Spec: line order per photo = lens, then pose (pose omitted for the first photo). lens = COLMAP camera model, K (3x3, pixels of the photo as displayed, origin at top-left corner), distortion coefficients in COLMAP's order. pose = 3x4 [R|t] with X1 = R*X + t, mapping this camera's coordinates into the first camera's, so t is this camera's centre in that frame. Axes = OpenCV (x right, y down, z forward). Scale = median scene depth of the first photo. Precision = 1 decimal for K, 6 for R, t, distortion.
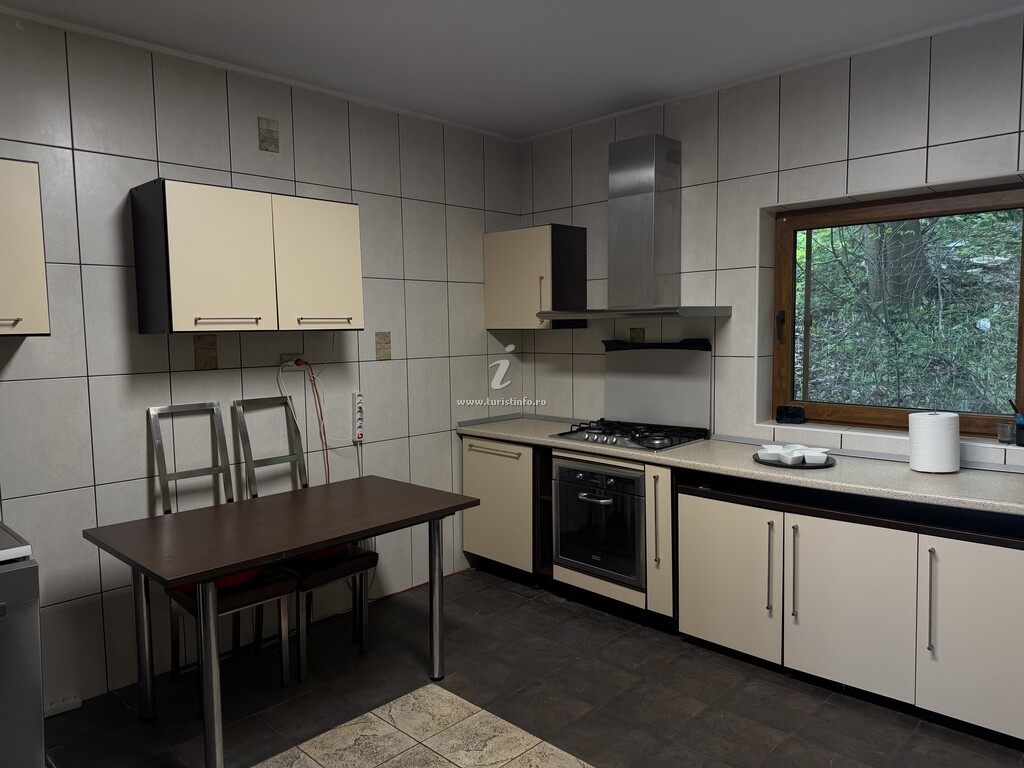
lens RADIAL K [[717.9, 0, 512.0], [0, 717.9, 384.0], [0, 0, 1]] dist [0.029355, -0.096059]
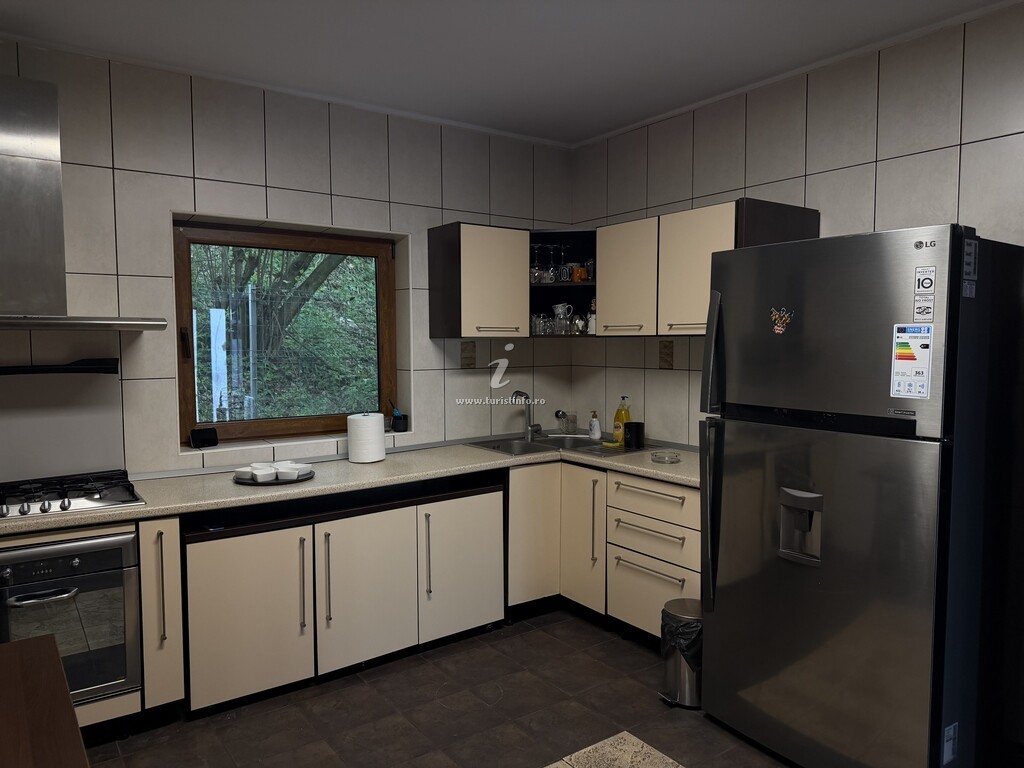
lens RADIAL K [[706.7, 0, 512.0], [0, 706.7, 384.0], [0, 0, 1]] dist [0.005351, -0.085095]
pose [[0.126223, -0.041516, 0.991133, -0.524644], [0.082042, 0.996138, 0.031277, -0.025831], [-0.988603, 0.077367, 0.129142, 0.533037]]
